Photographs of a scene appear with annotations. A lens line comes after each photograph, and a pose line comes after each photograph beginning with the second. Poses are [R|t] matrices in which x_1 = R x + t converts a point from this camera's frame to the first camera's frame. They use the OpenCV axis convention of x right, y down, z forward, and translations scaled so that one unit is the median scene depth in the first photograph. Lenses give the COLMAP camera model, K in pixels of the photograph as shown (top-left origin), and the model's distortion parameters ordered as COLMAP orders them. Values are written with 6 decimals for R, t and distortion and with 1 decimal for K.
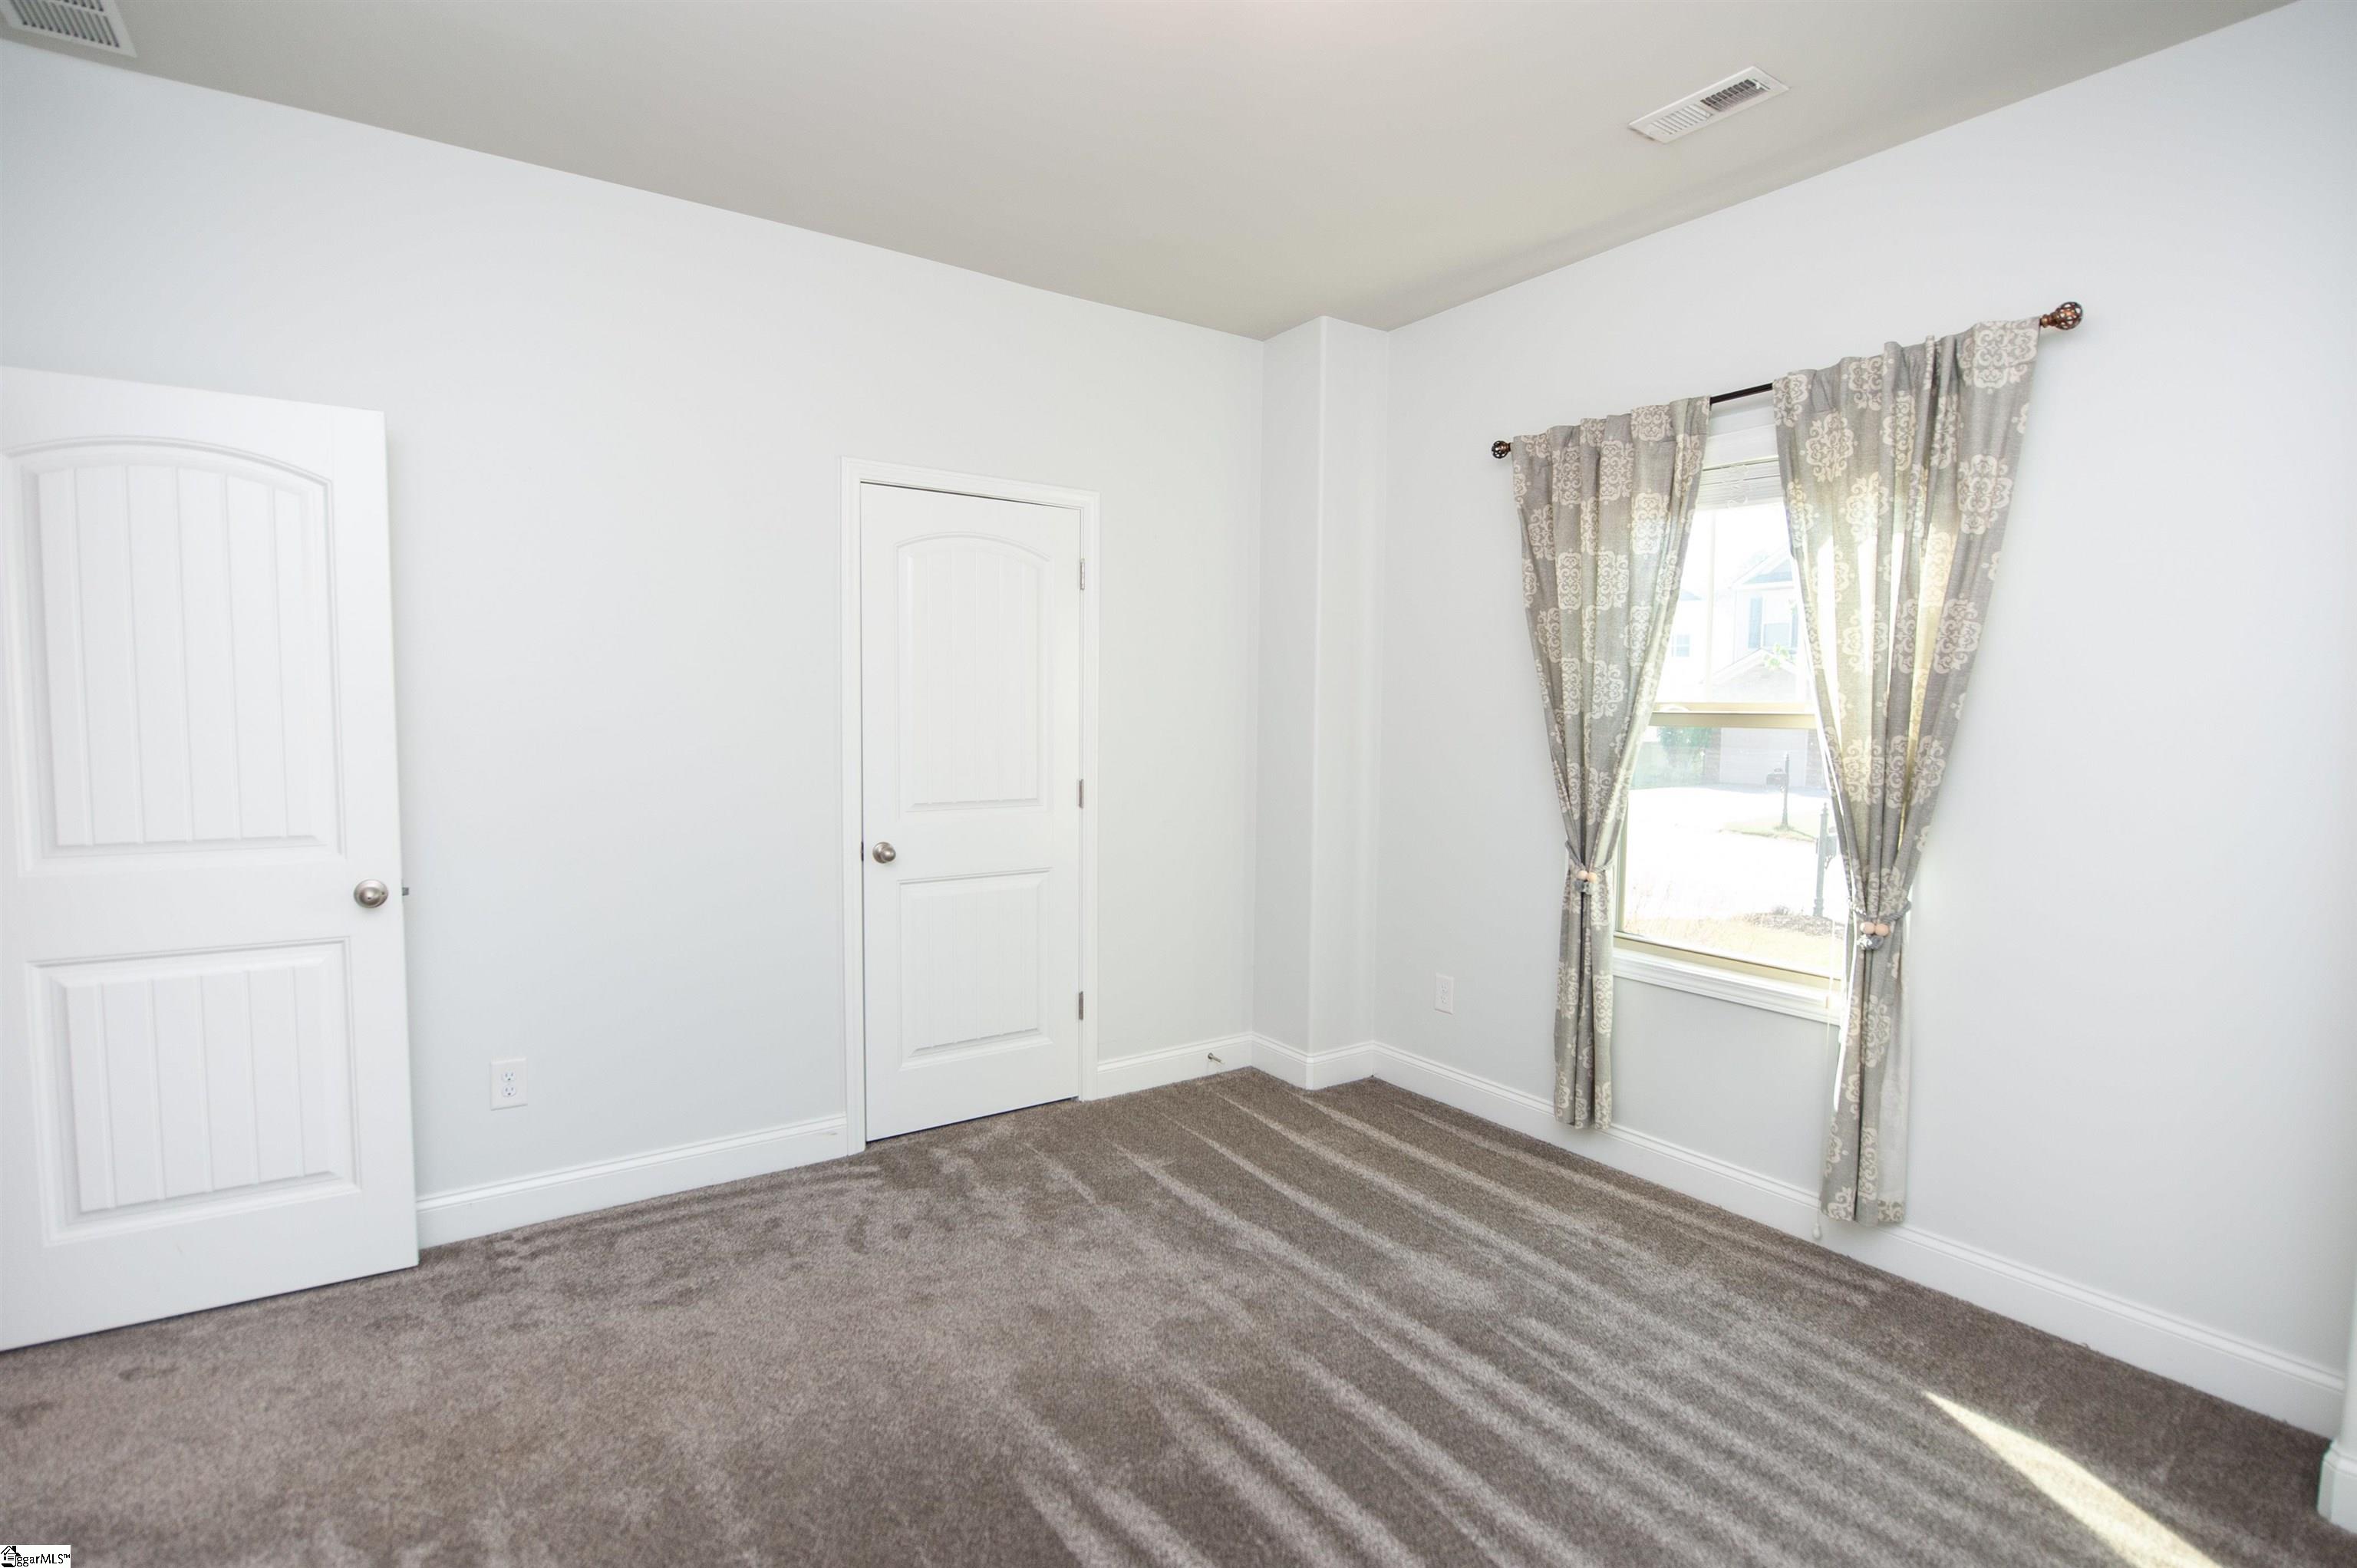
lens RADIAL K [[1136.6, 0, 1187.1], [0, 1136.6, 785.6], [0, 0, 1]] dist [-0.002455, 0.000028]
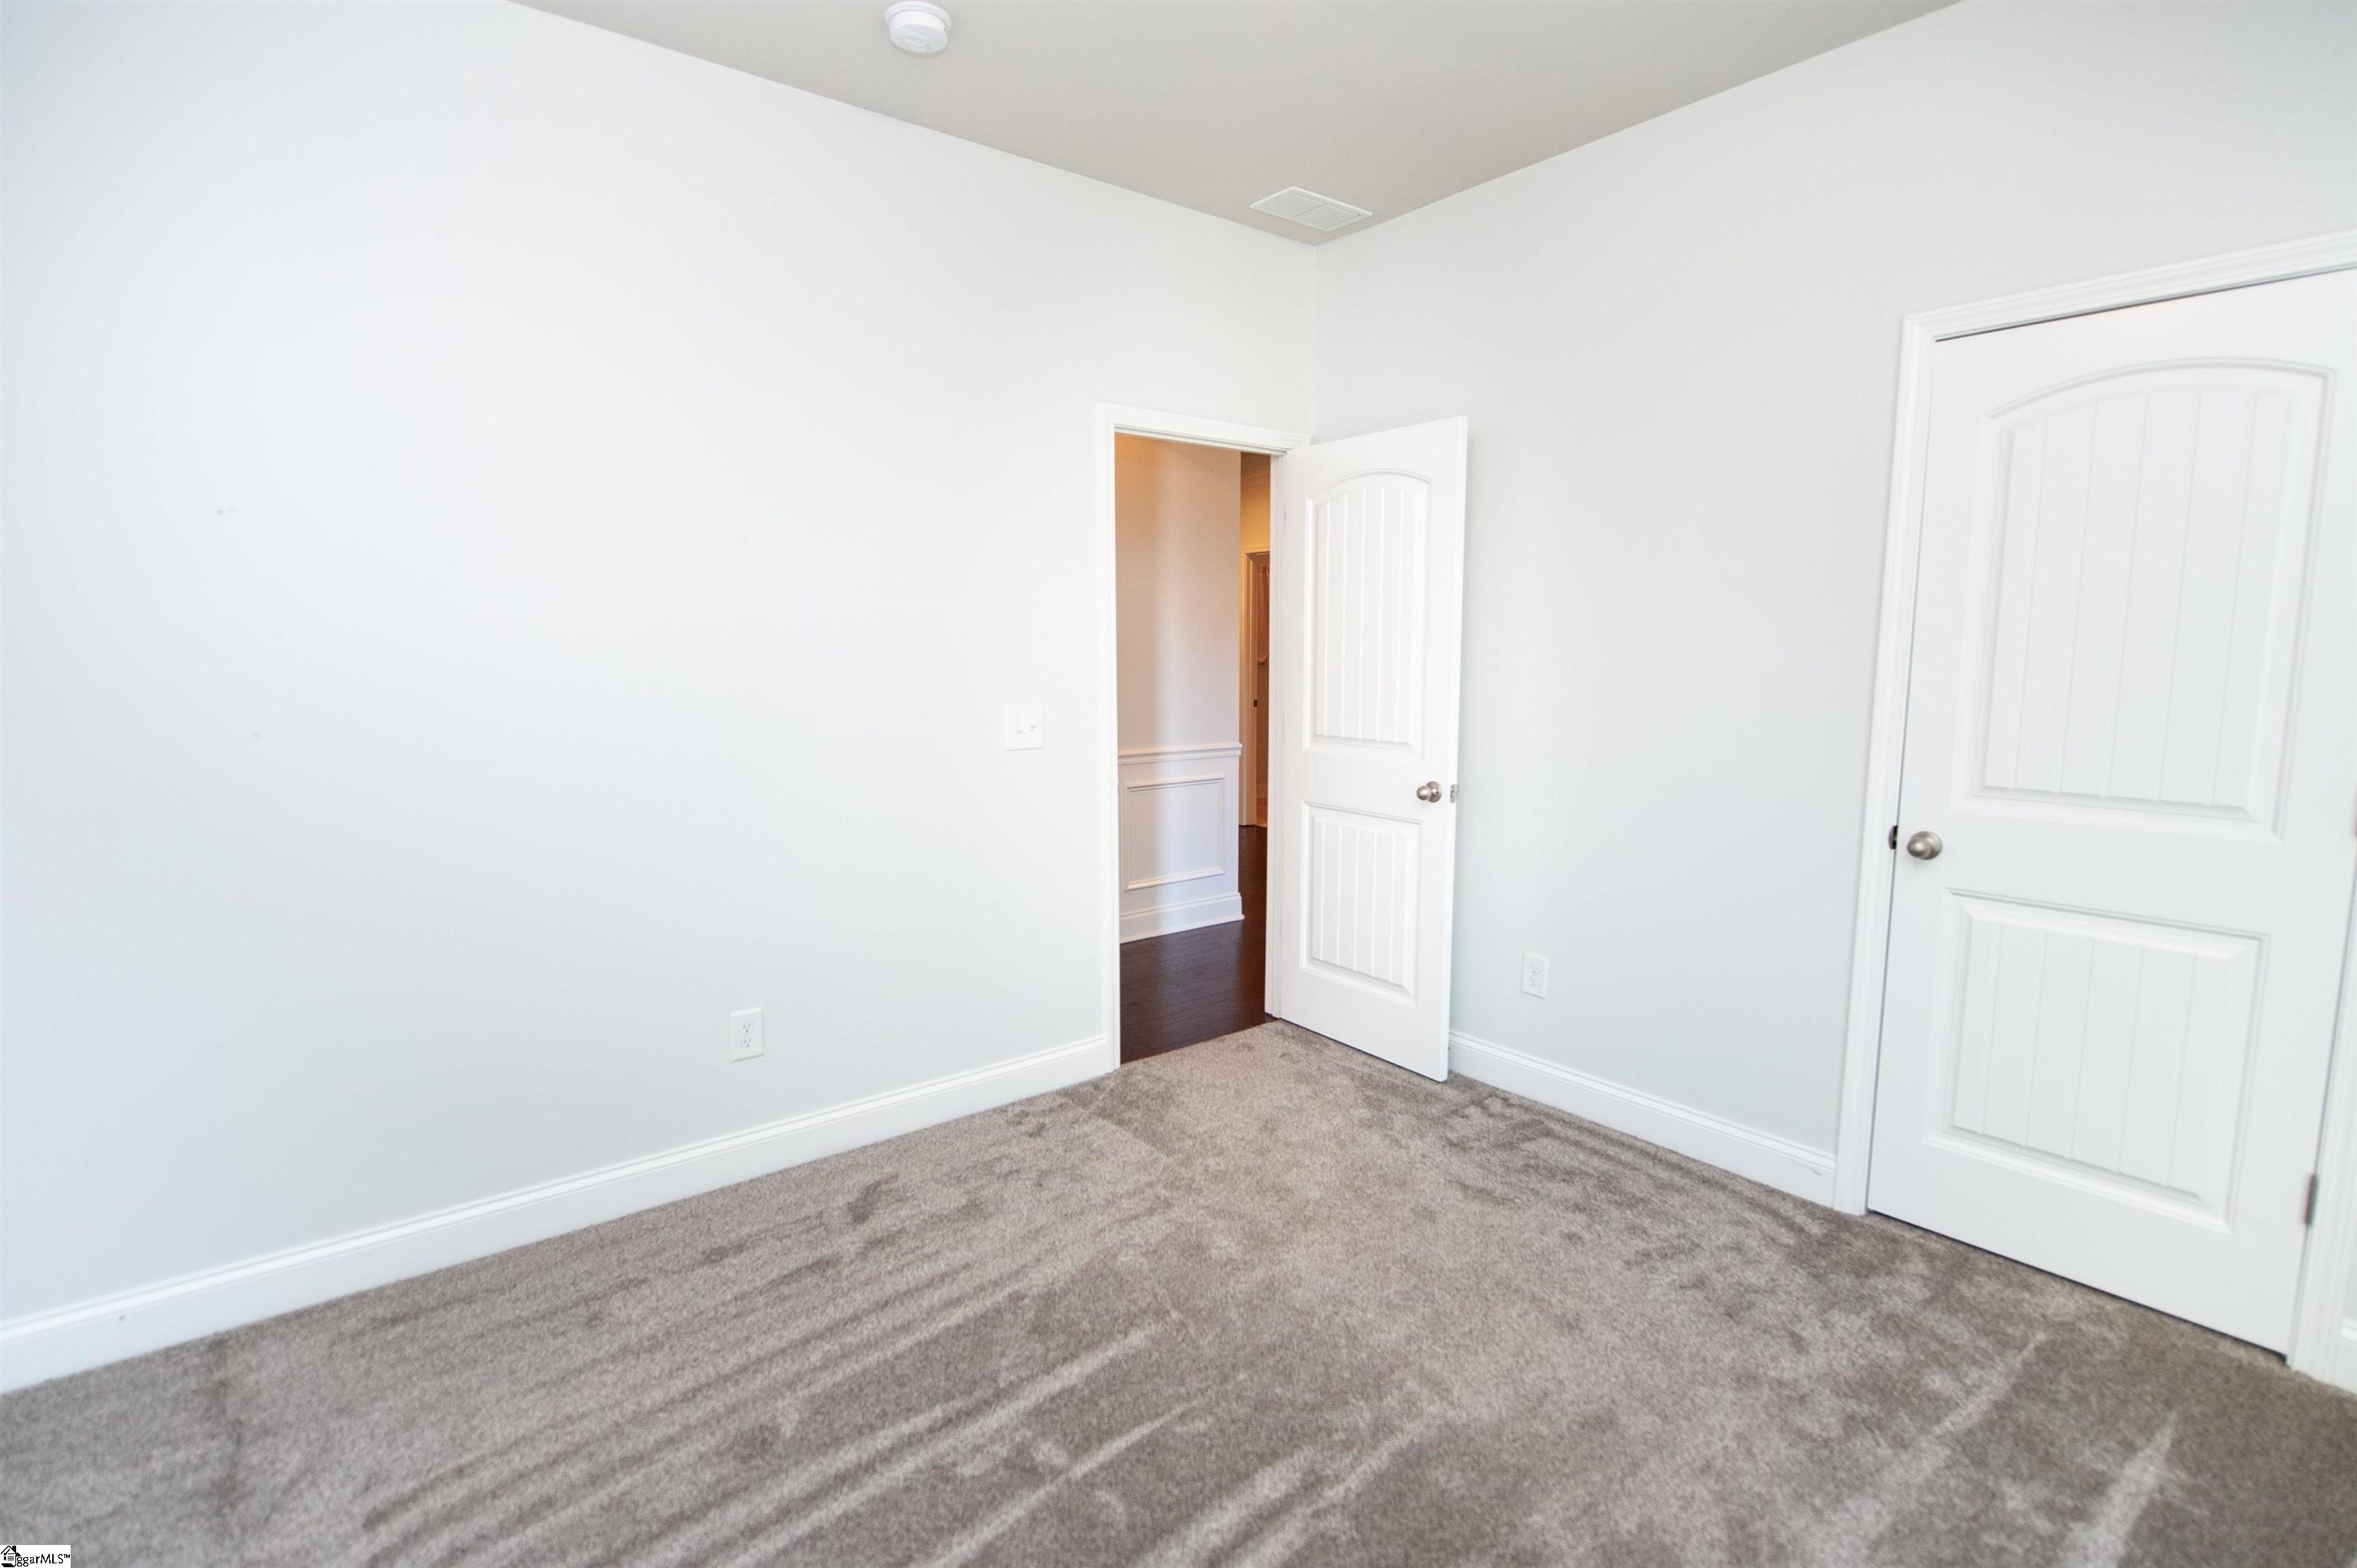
lens RADIAL K [[1136.6, 0, 1180.5], [0, 1136.6, 779.6], [0, 0, 1]] dist [-0.002455, 0.000028]
pose [[0.060893, 0.118228, -0.991118, 0.487885], [-0.058450, 0.991679, 0.114704, -0.045786], [0.996431, 0.050946, 0.067296, 0.524145]]
